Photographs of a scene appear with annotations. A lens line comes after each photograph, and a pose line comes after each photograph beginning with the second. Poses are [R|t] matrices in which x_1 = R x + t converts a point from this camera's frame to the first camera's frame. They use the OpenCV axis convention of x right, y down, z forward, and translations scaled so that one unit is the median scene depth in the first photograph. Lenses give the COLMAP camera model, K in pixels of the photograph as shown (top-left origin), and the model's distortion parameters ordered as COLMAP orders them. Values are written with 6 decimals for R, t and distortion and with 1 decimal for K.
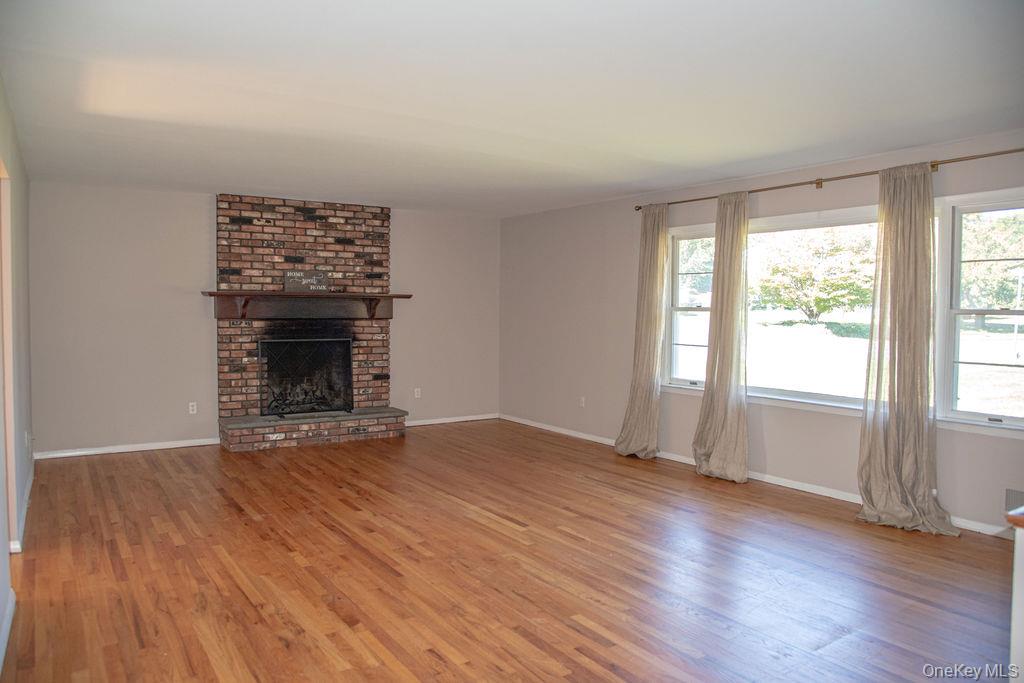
lens RADIAL K [[703.8, 0, 513.7], [0, 703.8, 340.8], [0, 0, 1]] dist [-0.093864, 0.003704]
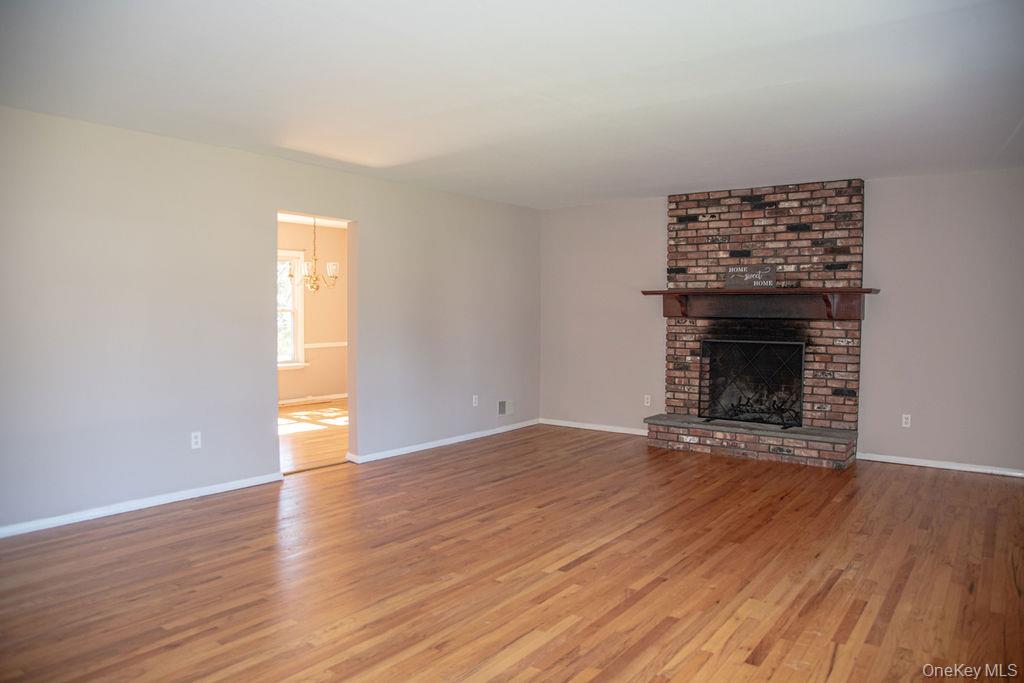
lens RADIAL K [[703.8, 0, 513.8], [0, 703.8, 340.9], [0, 0, 1]] dist [-0.093864, 0.003704]
pose [[0.336176, 0.034734, -0.941158, 0.466704], [-0.044859, 0.998776, 0.020837, -0.007534], [0.940730, 0.035214, 0.337323, 0.421893]]
